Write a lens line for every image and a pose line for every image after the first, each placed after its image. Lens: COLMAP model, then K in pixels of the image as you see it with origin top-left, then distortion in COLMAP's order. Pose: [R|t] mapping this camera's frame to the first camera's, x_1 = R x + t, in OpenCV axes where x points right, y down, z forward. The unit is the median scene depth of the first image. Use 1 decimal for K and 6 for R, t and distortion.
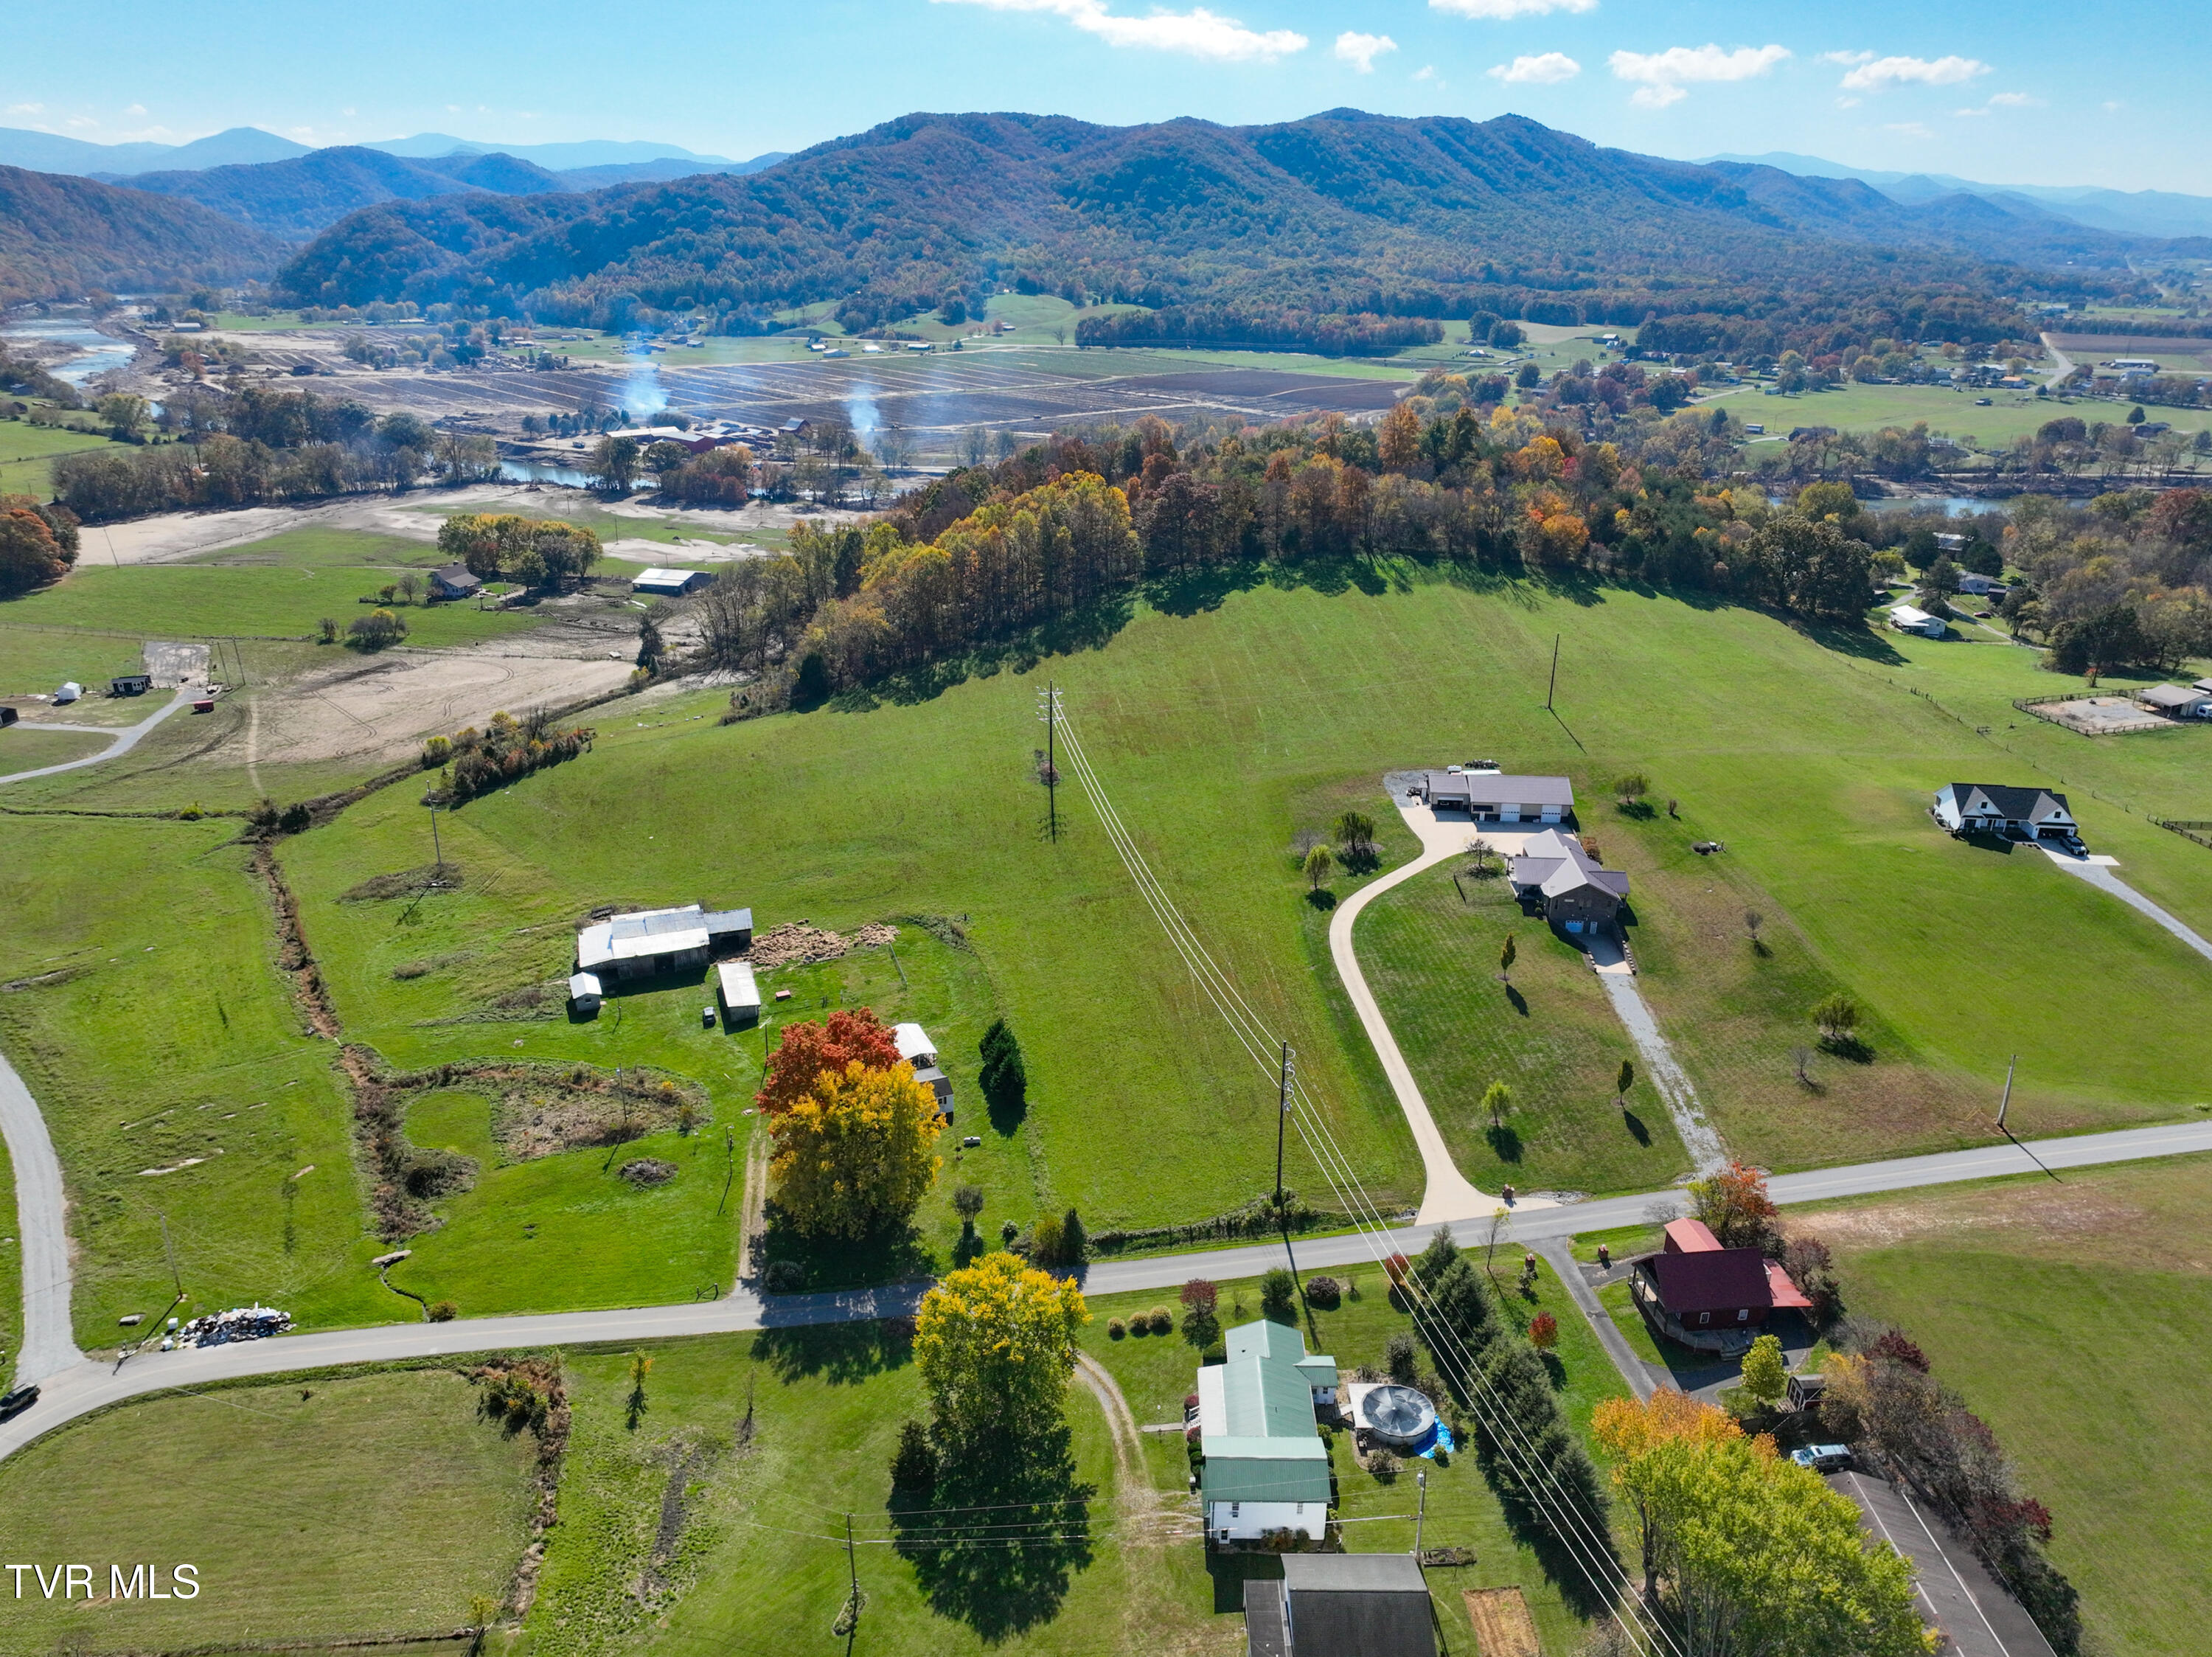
lens RADIAL K [[1536.5, 0, 1115.6], [0, 1536.5, 824.7], [0, 0, 1]] dist [0.015790, 0.019378]
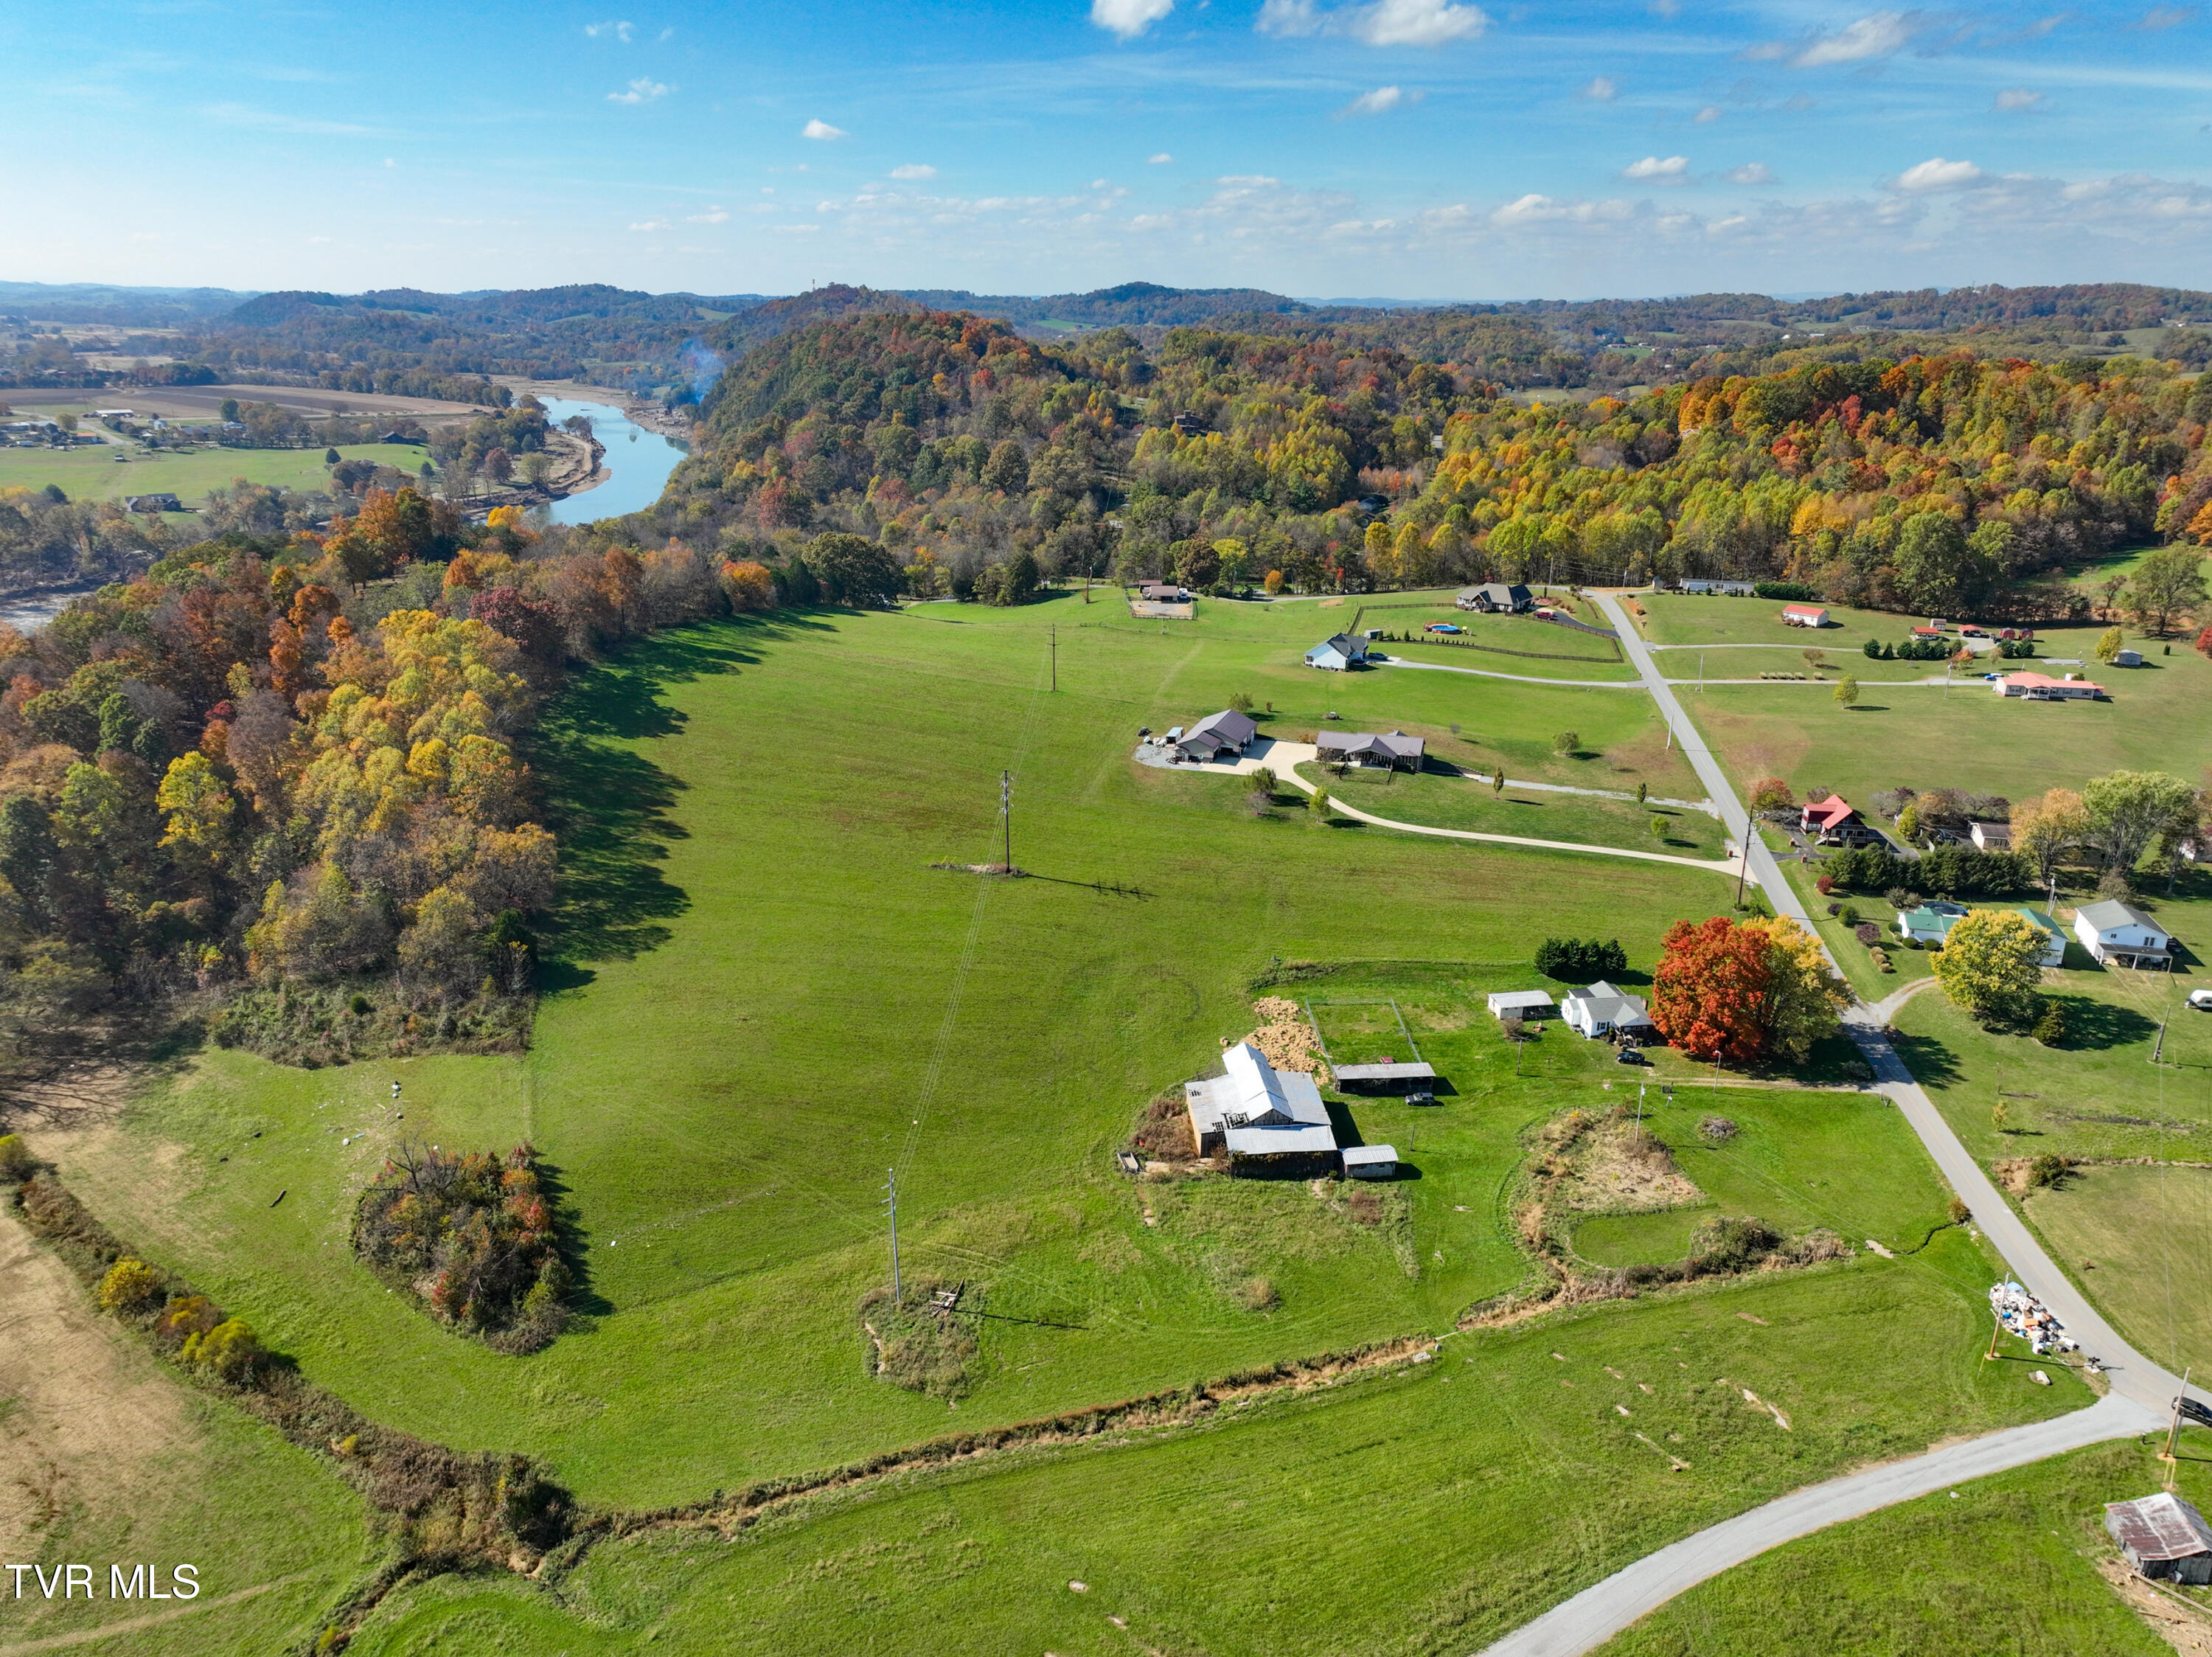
lens RADIAL K [[1536.5, 0, 1108.7], [0, 1536.5, 837.1], [0, 0, 1]] dist [0.015790, 0.019378]
pose [[0.245781, -0.323795, 0.913646, -0.229660], [0.342310, 0.910822, 0.230709, -0.063880], [-0.906871, 0.256046, 0.334701, 0.162090]]
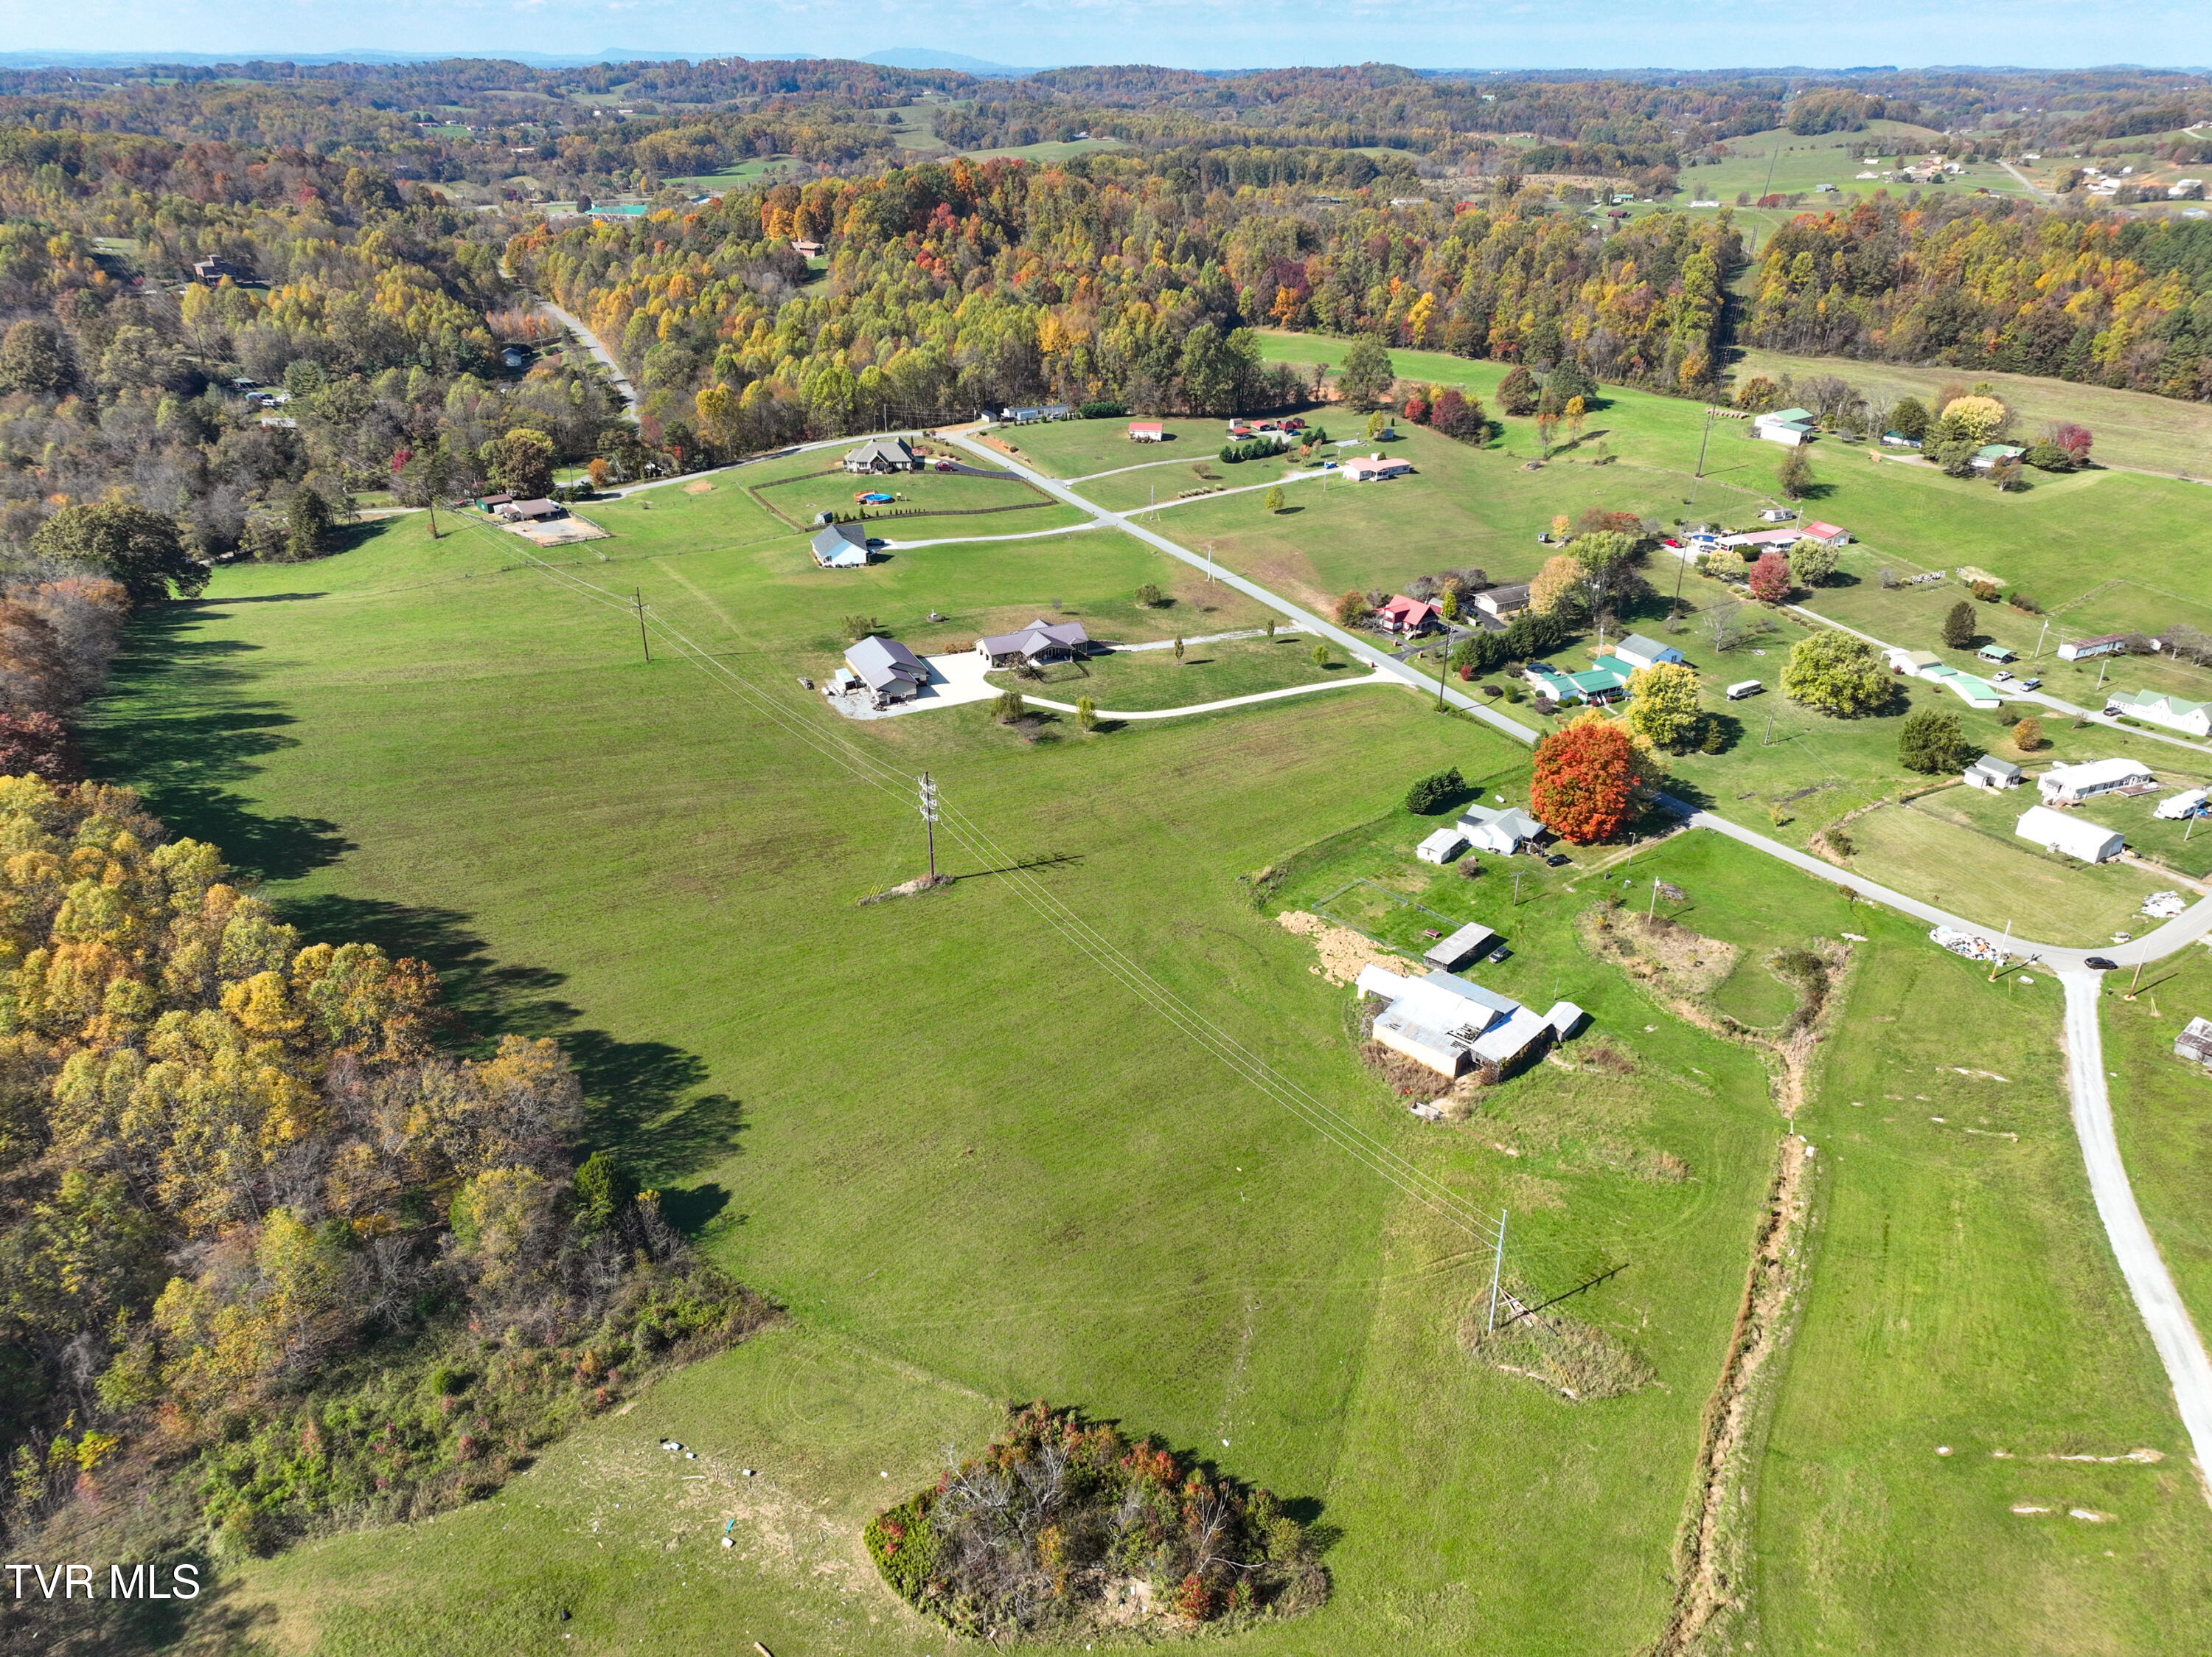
lens RADIAL K [[1536.5, 0, 1103.5], [0, 1536.5, 835.2], [0, 0, 1]] dist [0.015790, 0.019378]
pose [[-0.474737, -0.399402, 0.784285, -0.189484], [0.308740, 0.758905, 0.573361, -0.129739], [-0.824199, 0.514336, -0.236968, 0.289054]]
